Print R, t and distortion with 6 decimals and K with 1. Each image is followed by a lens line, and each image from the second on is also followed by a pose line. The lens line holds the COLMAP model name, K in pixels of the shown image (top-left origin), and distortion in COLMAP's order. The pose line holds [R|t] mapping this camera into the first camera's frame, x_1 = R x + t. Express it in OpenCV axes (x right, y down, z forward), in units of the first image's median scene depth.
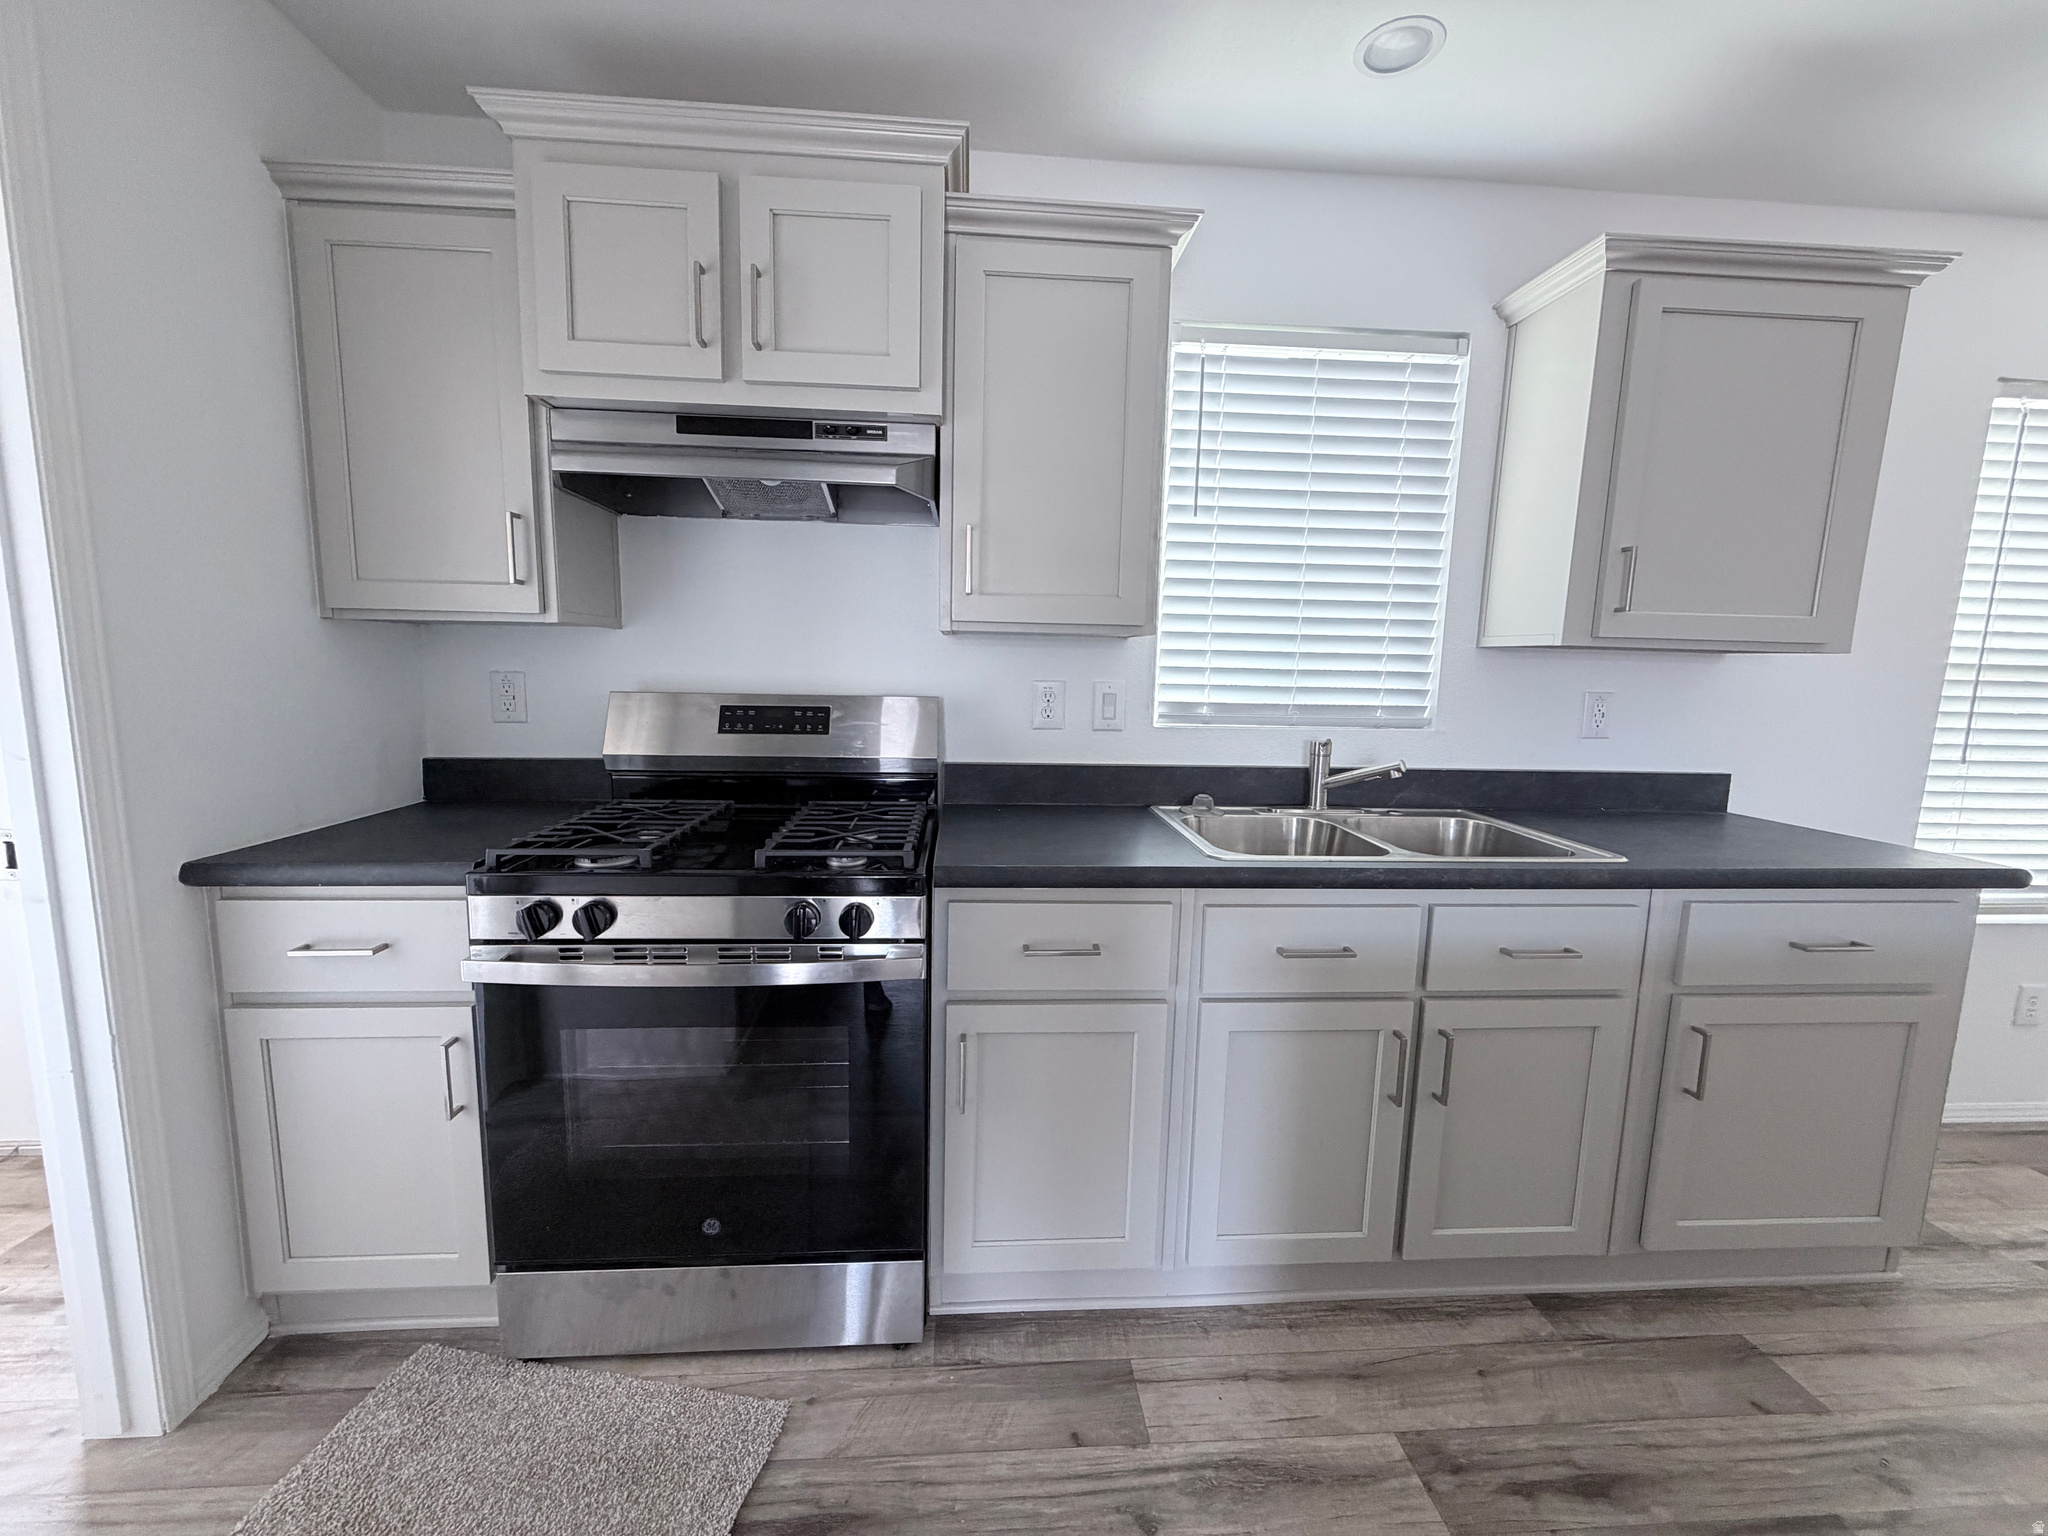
lens RADIAL K [[817.0, 0, 1029.0], [0, 817.0, 765.4], [0, 0, 1]] dist [-0.000537, 0.000070]
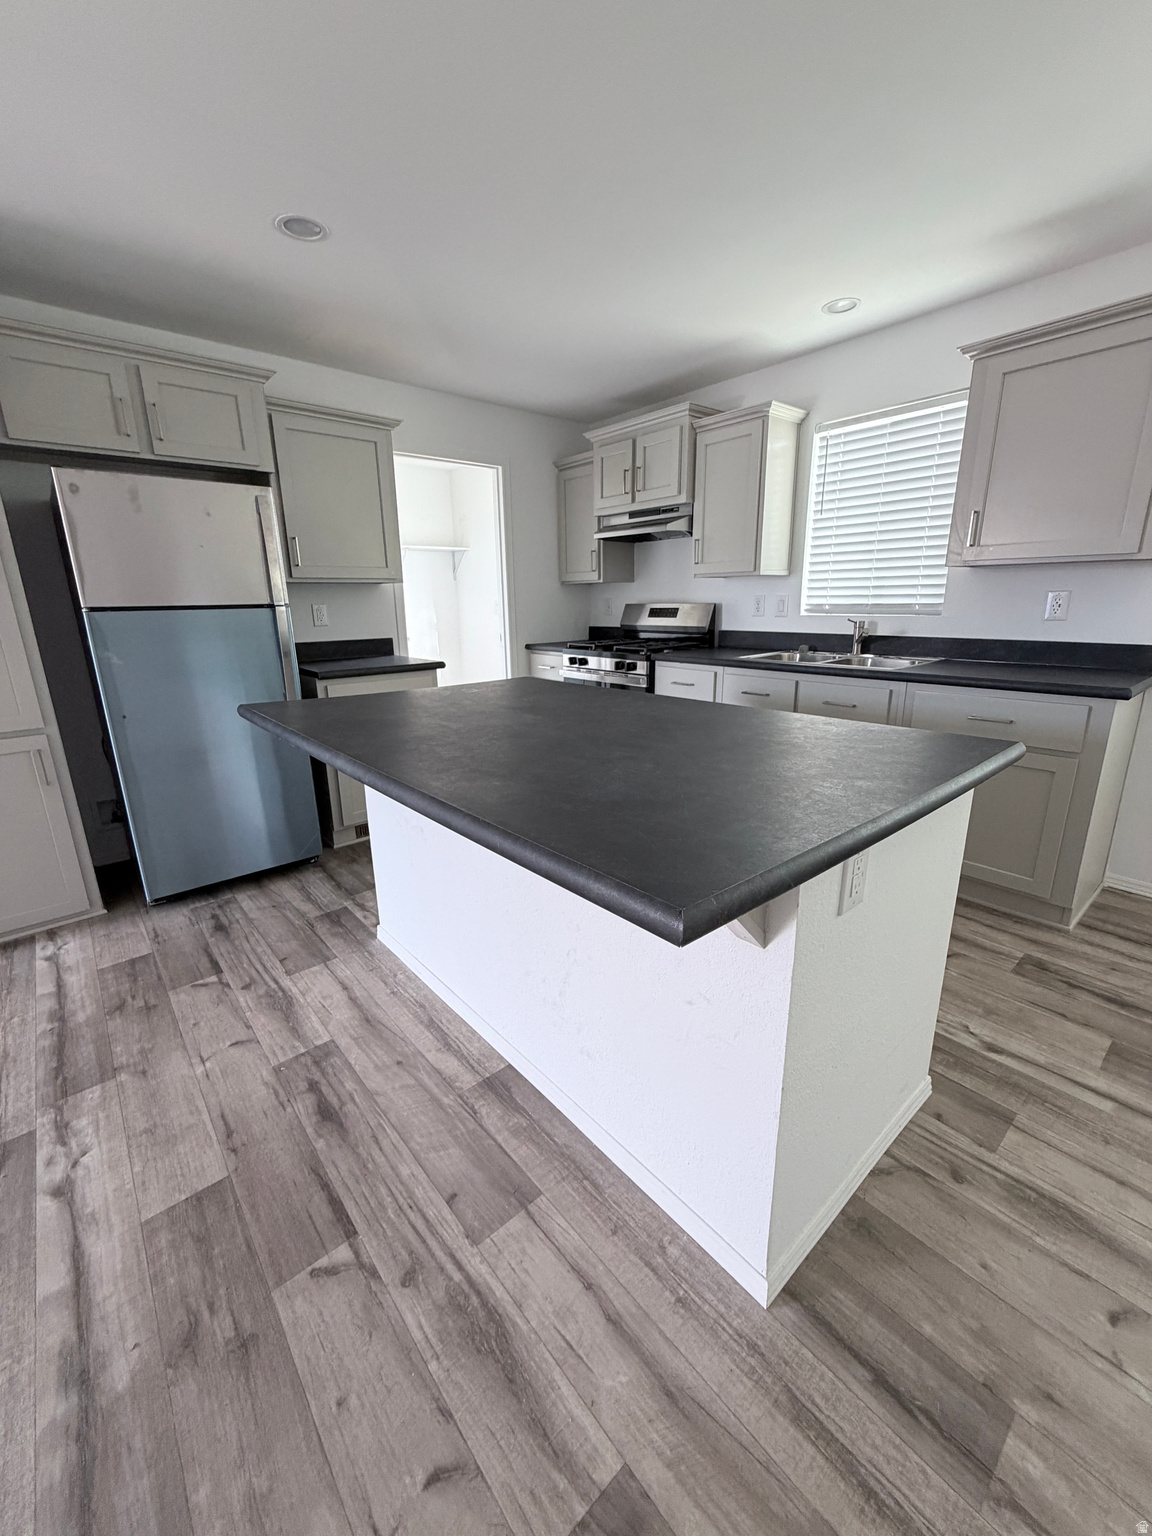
lens RADIAL K [[612.8, 0, 576.9], [0, 612.8, 762.5], [0, 0, 1]] dist [-0.000537, 0.000070]
pose [[0.596760, 0.178997, -0.782201, 1.519686], [-0.073301, 0.982887, 0.168998, 0.143138], [0.799065, -0.043515, 0.599668, -0.657090]]
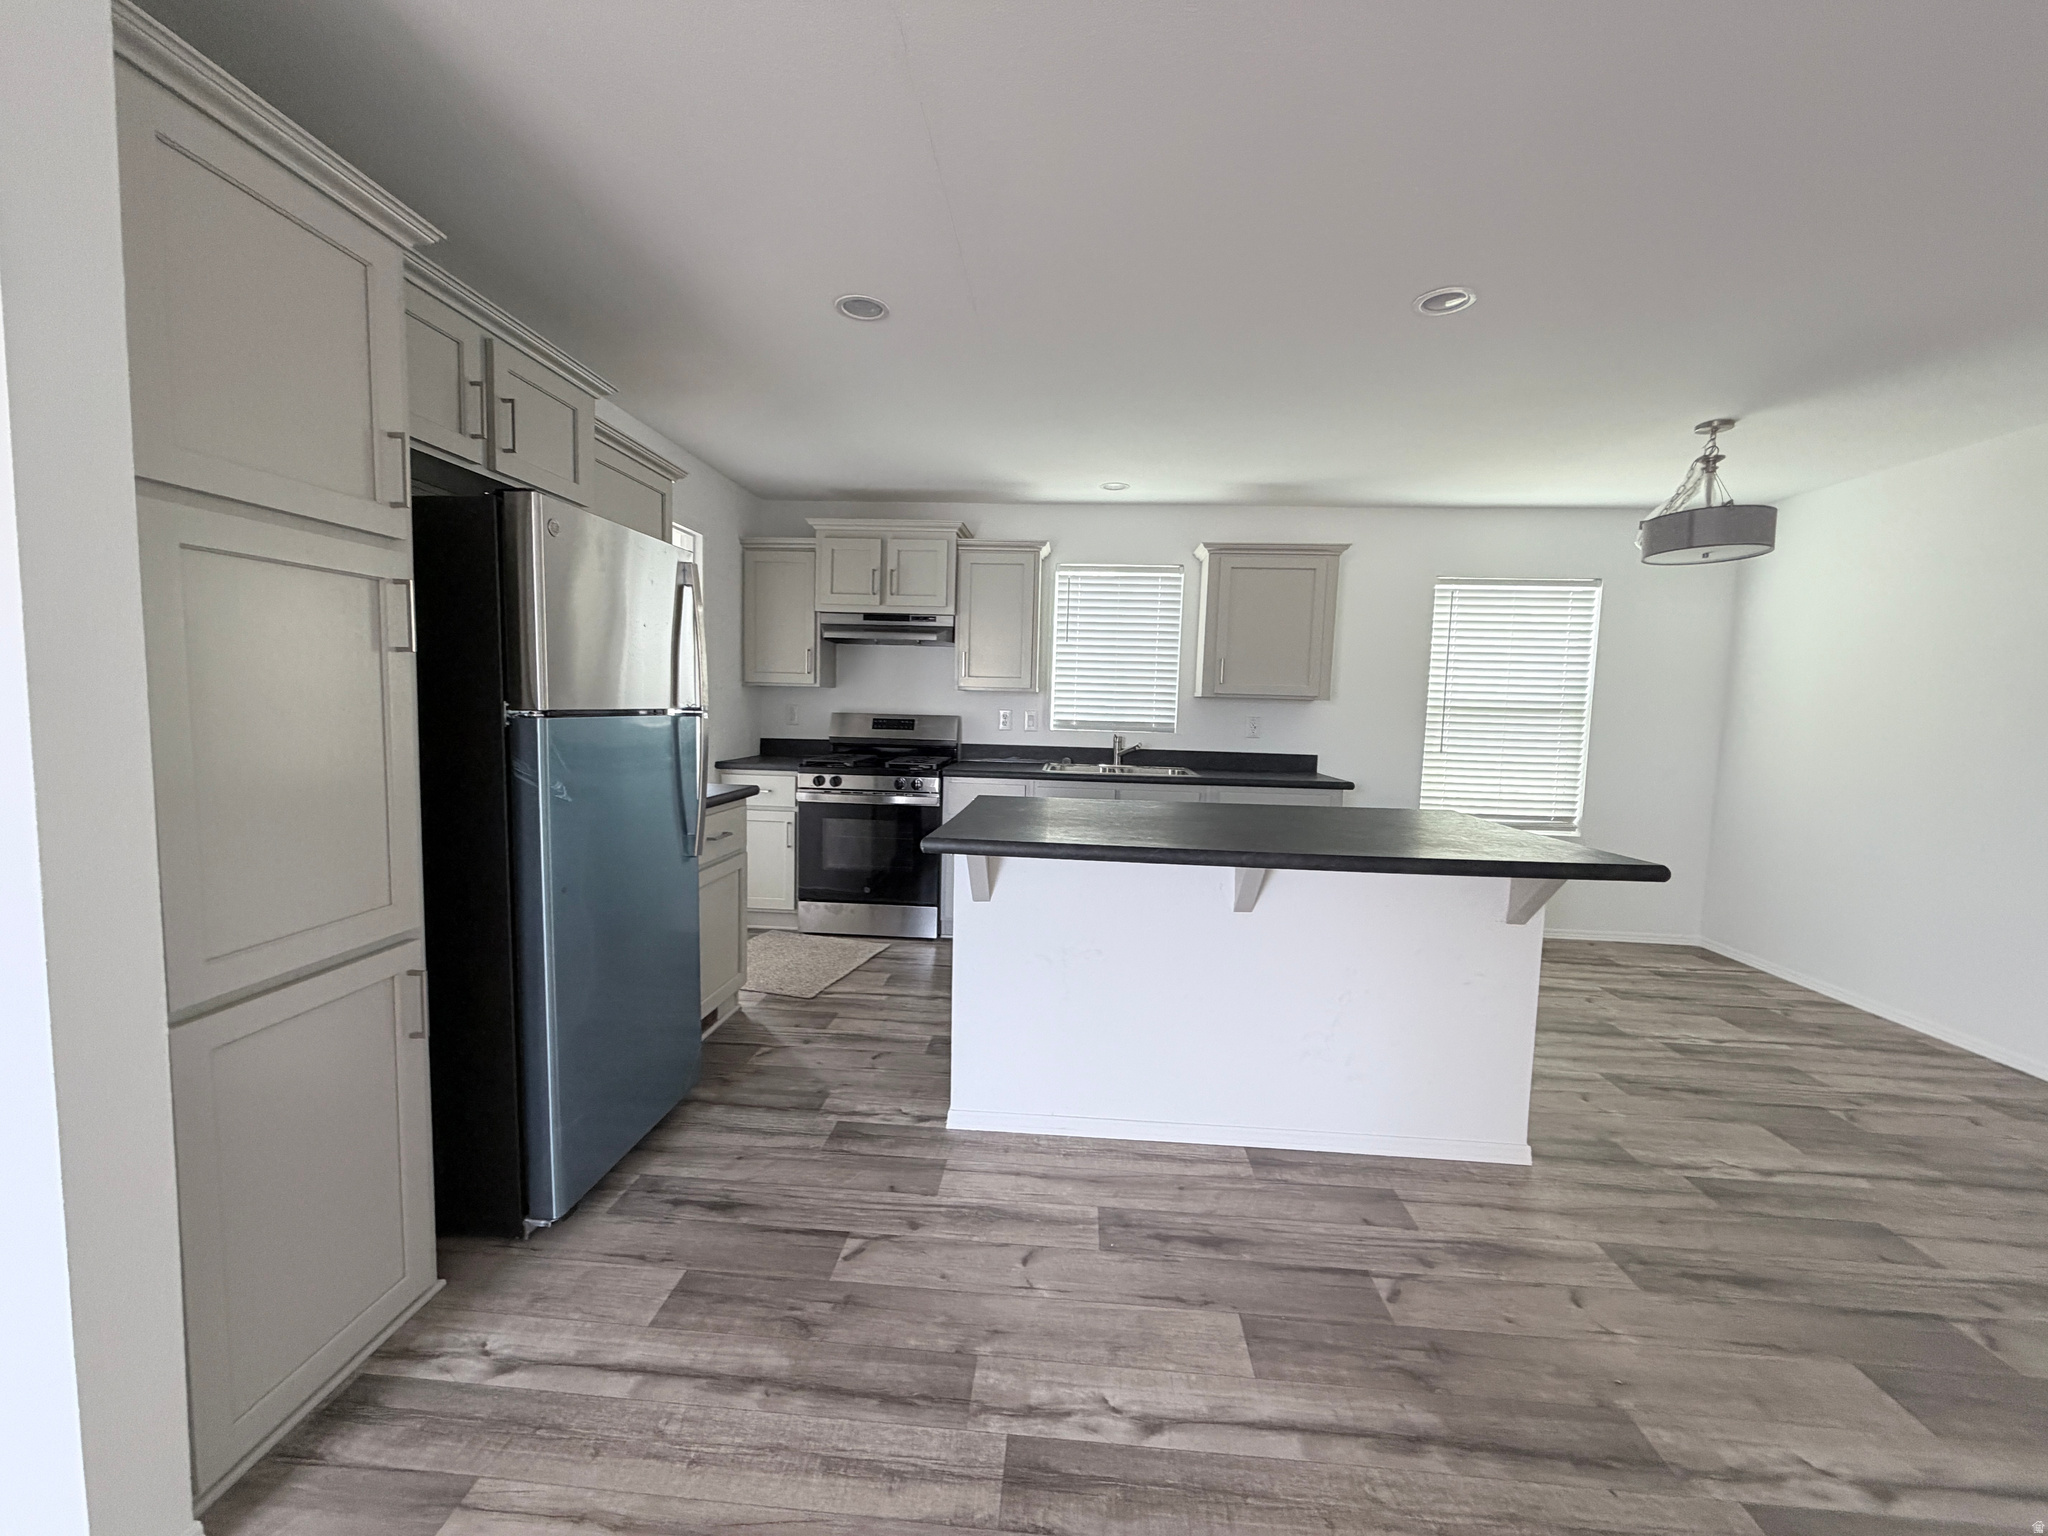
lens RADIAL K [[817.0, 0, 1020.9], [0, 817.0, 761.6], [0, 0, 1]] dist [-0.000537, 0.000070]
pose [[0.989908, 0.015701, -0.140838, 0.520051], [-0.024081, 0.998026, -0.057998, 0.234490], [0.139649, 0.060804, 0.988332, -1.703229]]
